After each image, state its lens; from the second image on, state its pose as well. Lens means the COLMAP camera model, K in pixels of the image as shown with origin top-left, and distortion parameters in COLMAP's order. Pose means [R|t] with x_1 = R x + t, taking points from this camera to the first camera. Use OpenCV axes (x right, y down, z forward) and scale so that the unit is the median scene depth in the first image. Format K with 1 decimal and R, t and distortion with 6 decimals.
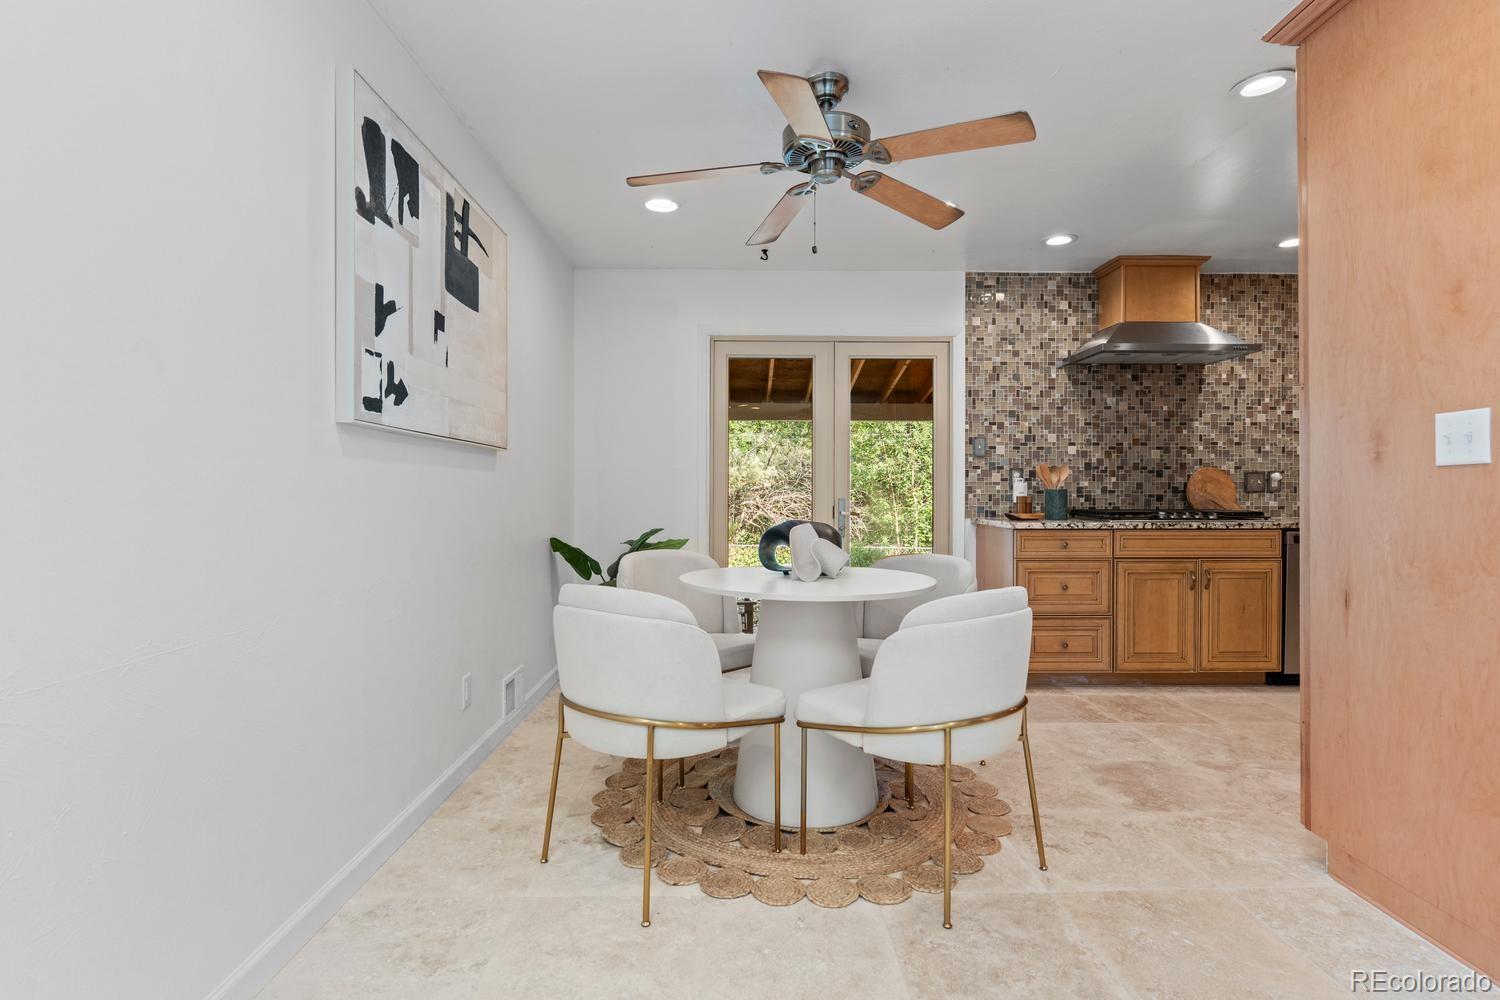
lens RADIAL K [[732.0, 0, 754.0], [0, 732.0, 493.6], [0, 0, 1]] dist [-0.003240, 0.000264]
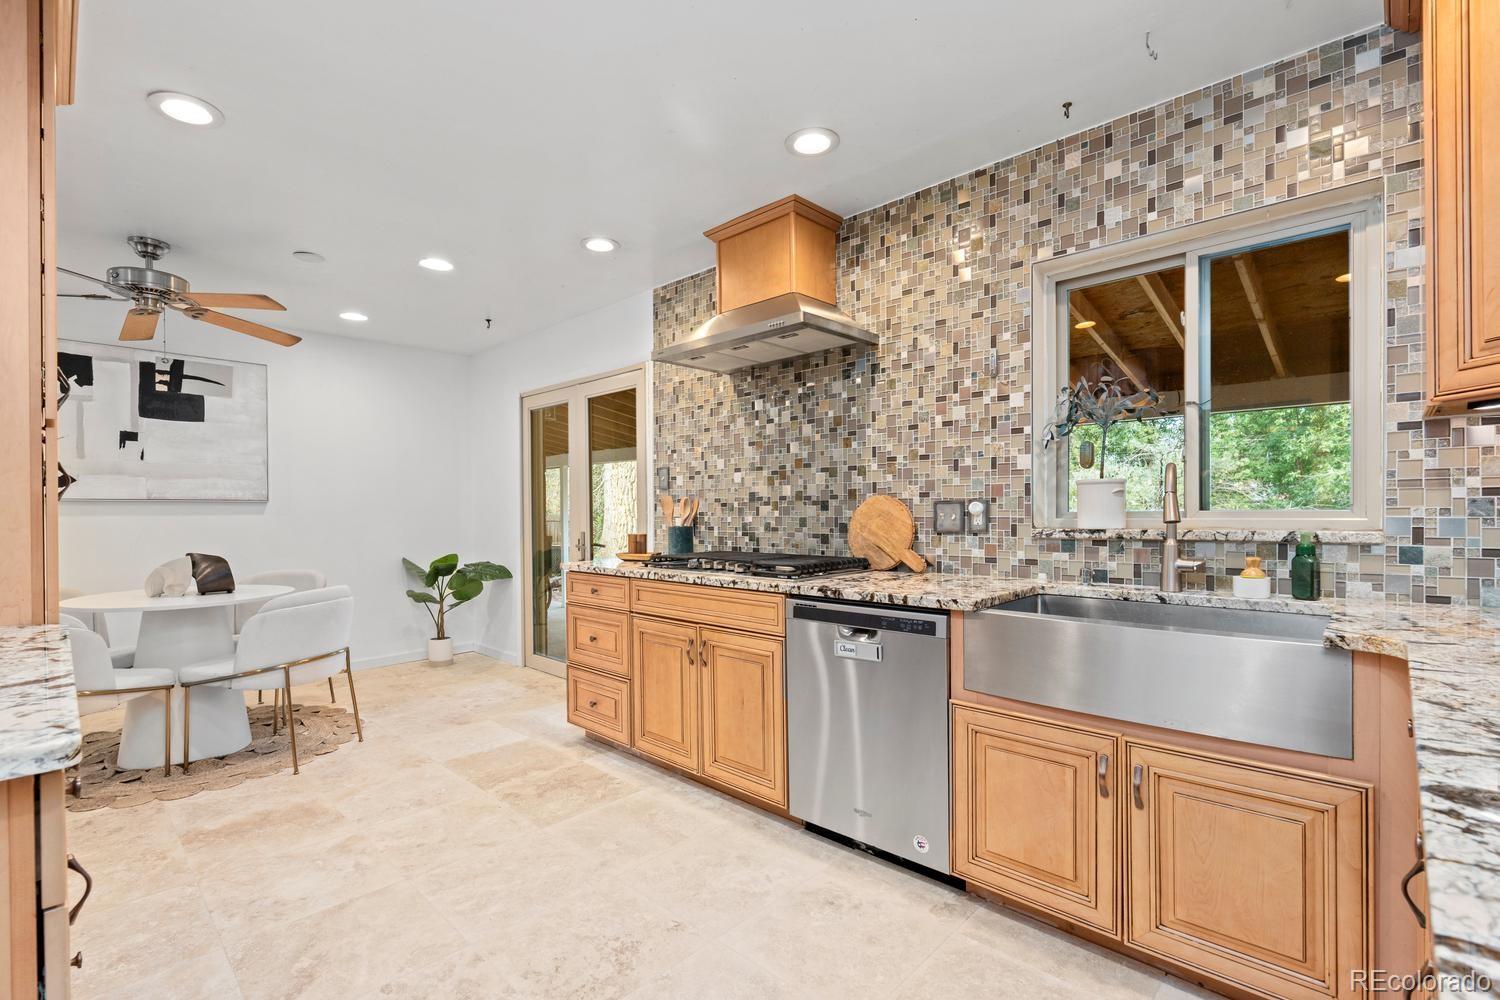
lens RADIAL K [[672.4, 0, 752.8], [0, 672.4, 519.7], [0, 0, 1]] dist [-0.007544, 0.000327]
pose [[0.713154, 0.004867, -0.700990, 0.972010], [0.004945, 0.999916, 0.011973, -0.021476], [0.700990, -0.012005, 0.713070, 0.477661]]
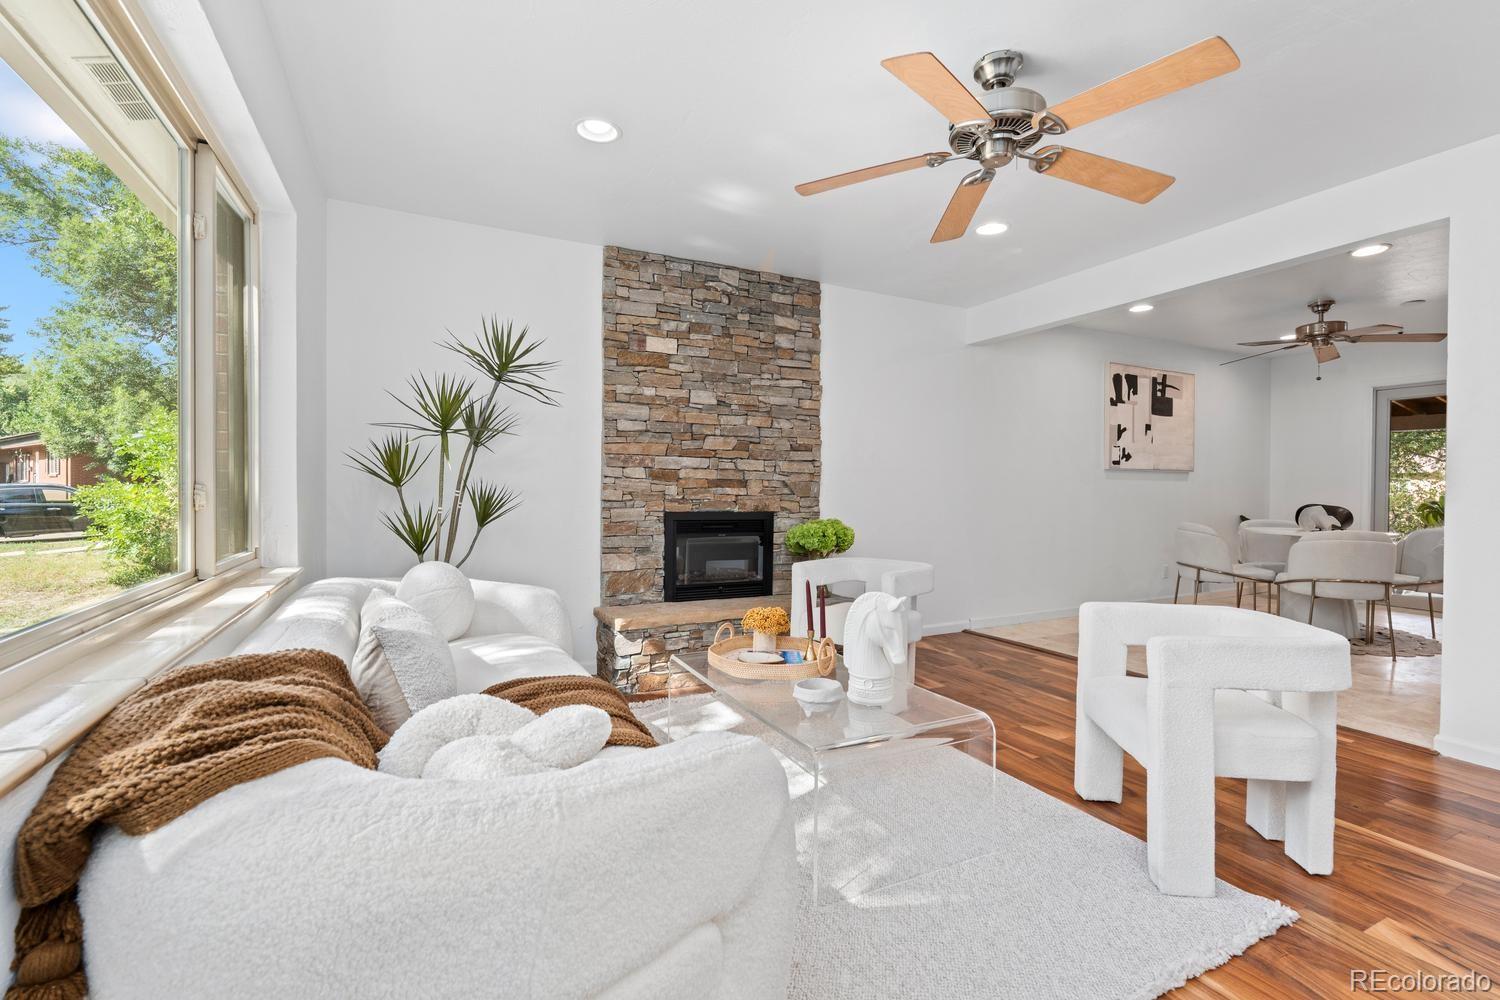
lens RADIAL K [[667.1, 0, 753.5], [0, 667.1, 496.9], [0, 0, 1]] dist [-0.007414, 0.000592]
pose [[0.434014, 0.015573, -0.900772, 0.615487], [-0.007137, 0.999879, 0.013847, -0.000445], [0.900878, 0.000419, 0.434072, -0.735740]]
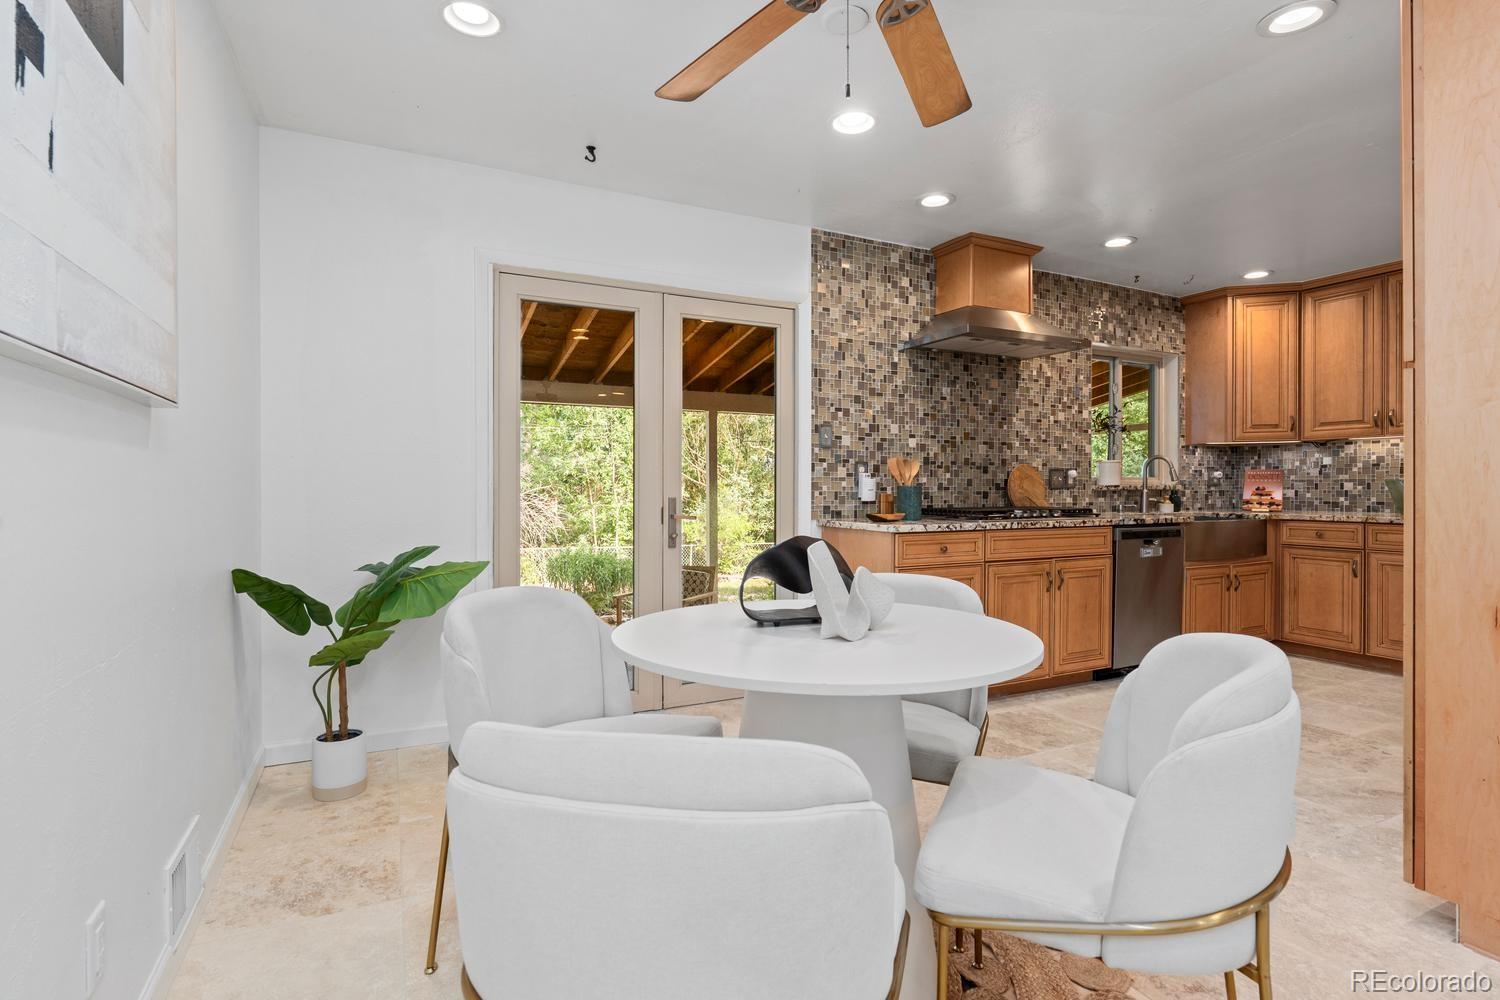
lens RADIAL K [[732.0, 0, 754.0], [0, 732.0, 493.6], [0, 0, 1]] dist [-0.003240, 0.000264]
pose [[0.901275, -0.003242, 0.433234, -0.137038], [0.001109, 0.999986, 0.005177, -0.001215], [-0.433245, -0.004185, 0.901266, 0.265323]]
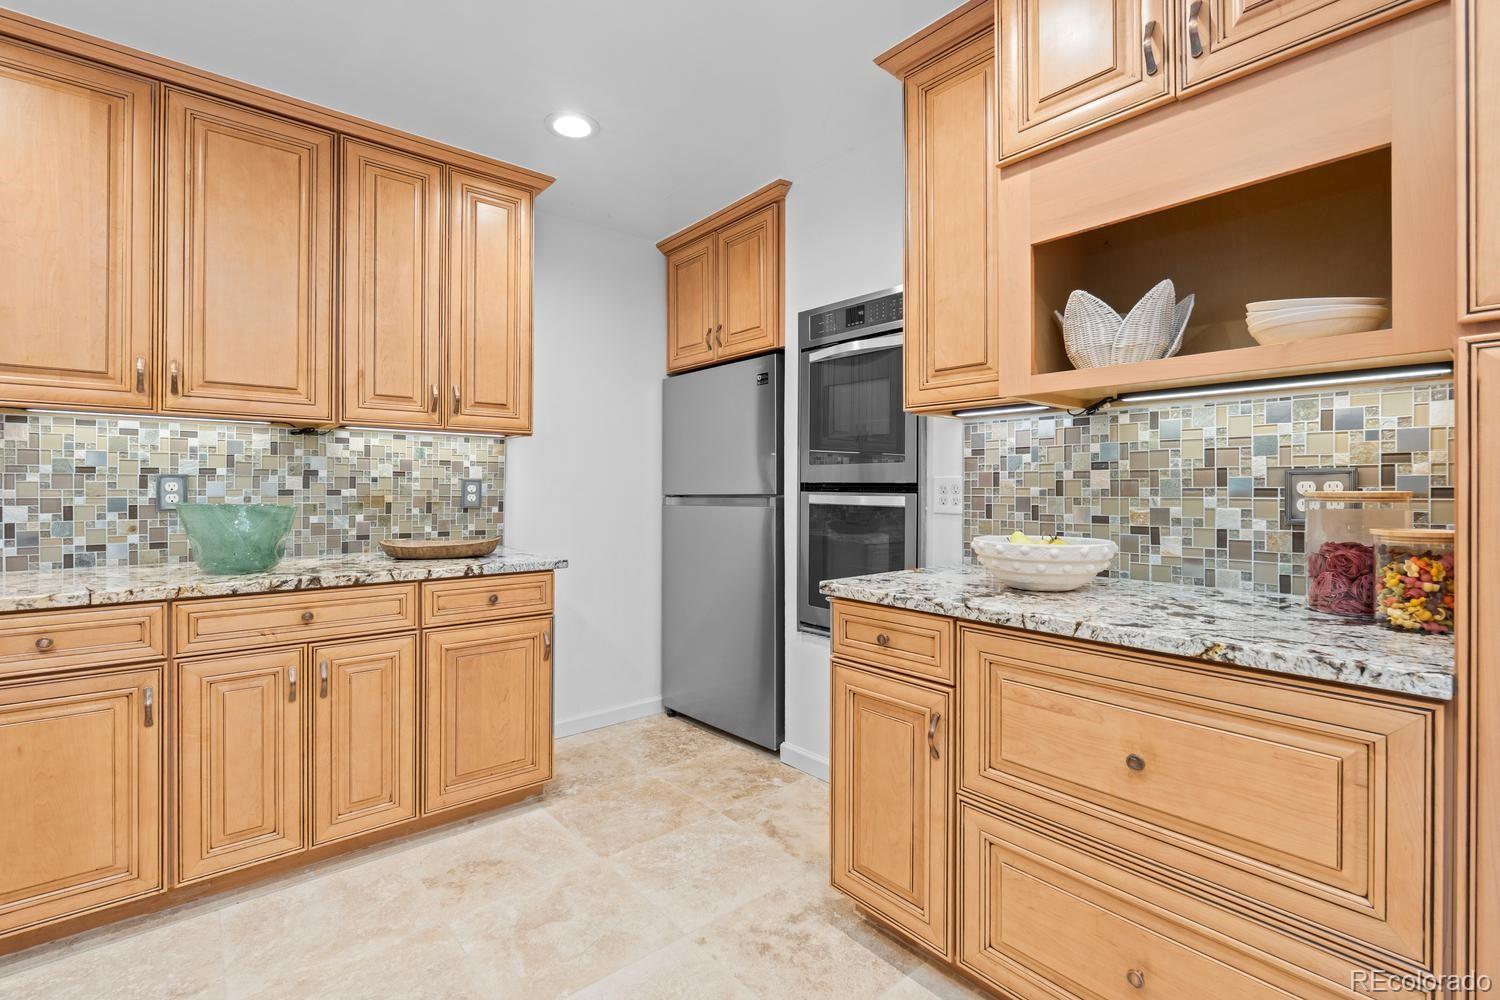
lens RADIAL K [[671.9, 0, 750.8], [0, 671.9, 489.5], [0, 0, 1]] dist [-0.005495, 0.000015]
pose [[-0.633196, -0.001240, 0.773990, 0.461667], [0.000430, 0.999998, 0.001954, -0.022583], [-0.773991, 0.001570, -0.633194, 0.755726]]
